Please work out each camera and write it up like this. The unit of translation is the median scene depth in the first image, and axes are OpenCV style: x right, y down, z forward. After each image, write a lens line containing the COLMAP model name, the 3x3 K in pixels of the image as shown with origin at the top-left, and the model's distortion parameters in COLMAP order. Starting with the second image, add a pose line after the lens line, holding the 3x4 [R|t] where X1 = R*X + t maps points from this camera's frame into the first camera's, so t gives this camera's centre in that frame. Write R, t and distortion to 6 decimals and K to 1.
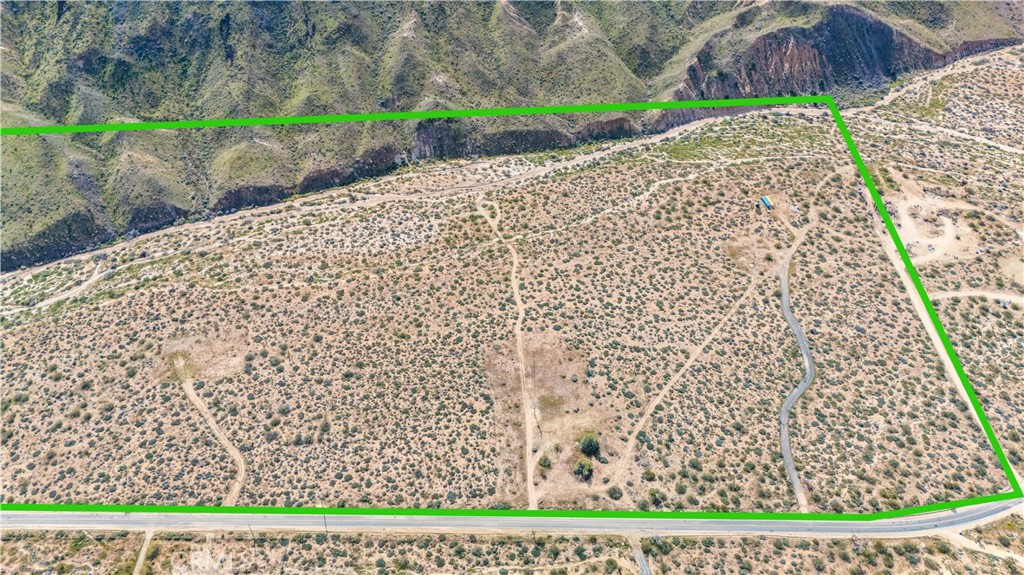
lens RADIAL K [[745.6, 0, 513.9], [0, 745.6, 290.1], [0, 0, 1]] dist [0.081242, -0.087052]
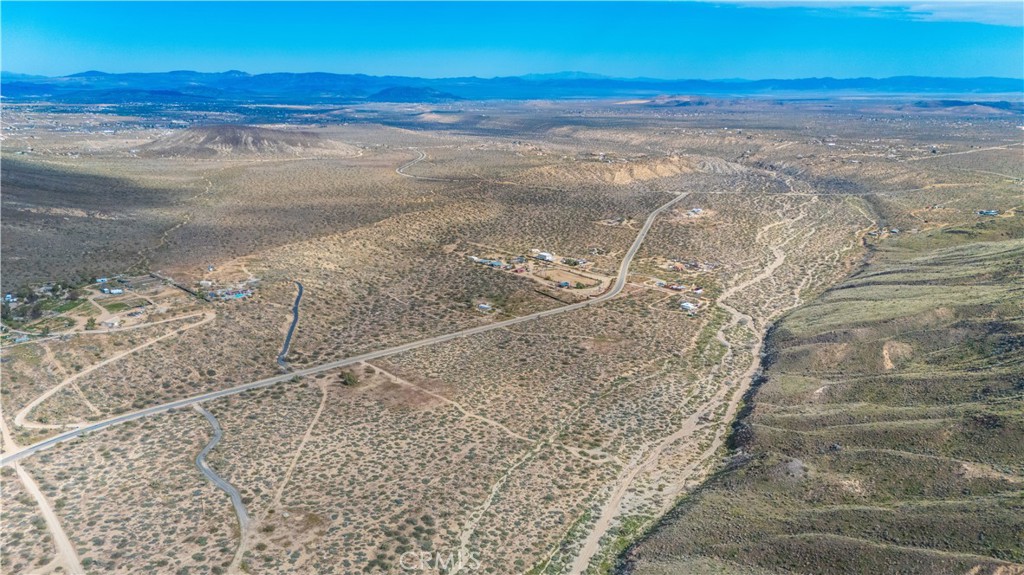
lens RADIAL K [[745.6, 0, 511.5], [0, 745.6, 295.1], [0, 0, 1]] dist [0.081242, -0.087052]
pose [[-0.752078, 0.172361, -0.636137, 0.617441], [-0.472699, 0.531534, 0.702871, -0.853509], [0.459276, 0.829315, -0.318281, 1.189924]]
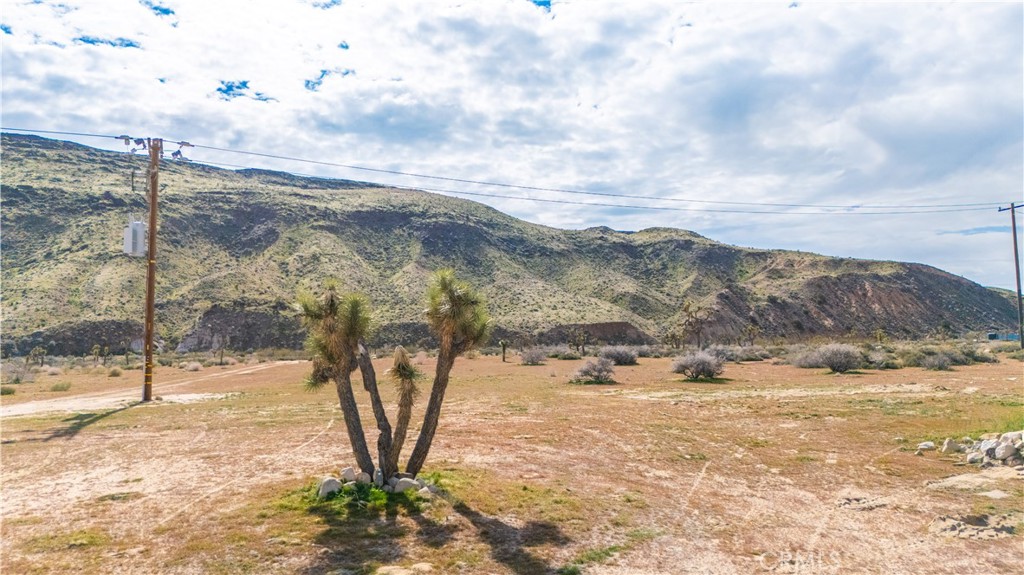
lens RADIAL K [[745.6, 0, 516.8], [0, 745.6, 275.9], [0, 0, 1]] dist [0.081242, -0.087052]
pose [[0.998016, -0.008710, 0.062363, 0.047216], [0.053407, 0.641743, -0.765058, 0.180275], [-0.033357, 0.766870, 0.640935, 0.796226]]
